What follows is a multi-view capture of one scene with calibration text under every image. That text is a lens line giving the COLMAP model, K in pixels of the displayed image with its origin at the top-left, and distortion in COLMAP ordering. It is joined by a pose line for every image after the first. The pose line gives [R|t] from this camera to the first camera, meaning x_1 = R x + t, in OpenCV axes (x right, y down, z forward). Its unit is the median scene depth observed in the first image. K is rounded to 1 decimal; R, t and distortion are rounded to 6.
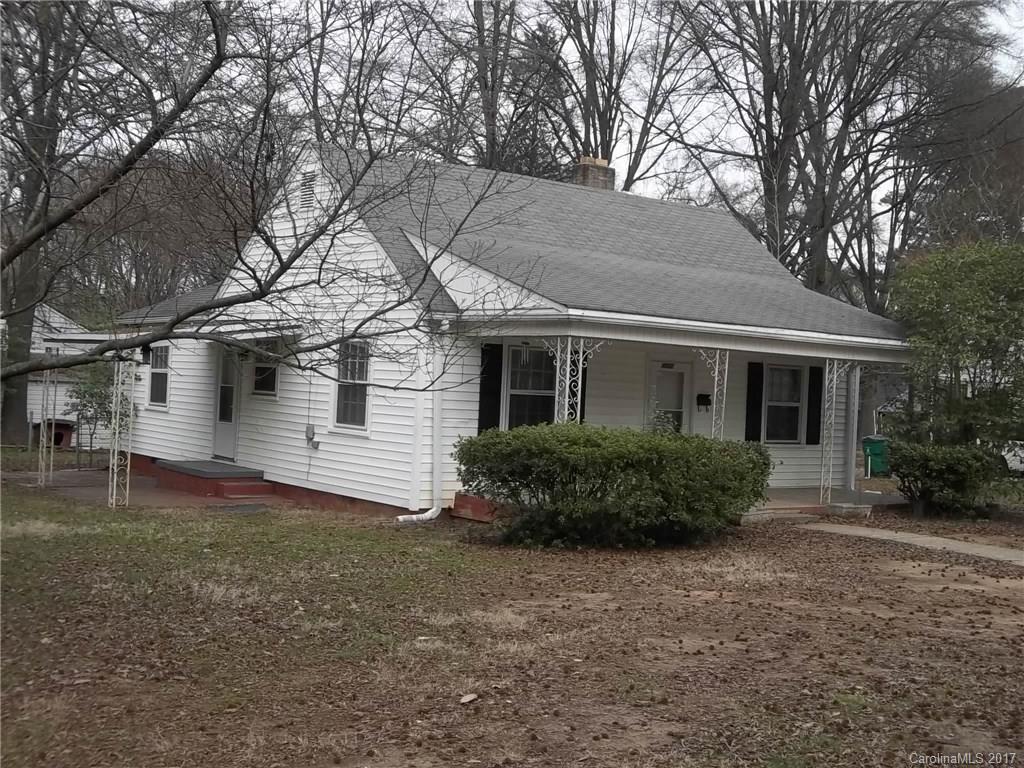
lens RADIAL K [[1271.8, 0, 512.0], [0, 1271.8, 384.0], [0, 0, 1]] dist [-0.023181, -0.005975]
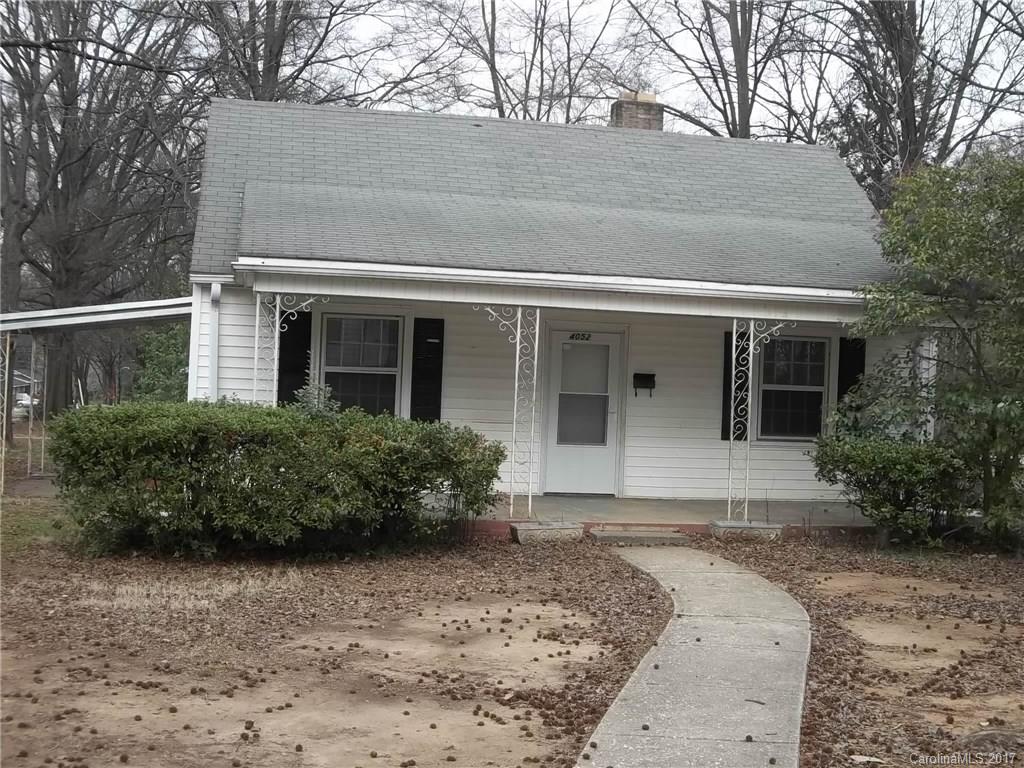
lens RADIAL K [[1271.8, 0, 512.0], [0, 1271.8, 384.0], [0, 0, 1]] dist [-0.023181, -0.005975]
pose [[0.903989, -0.007803, -0.427484, 0.461830], [0.004296, 0.999949, -0.009169, 0.024075], [0.427533, 0.006452, 0.903977, 0.308405]]
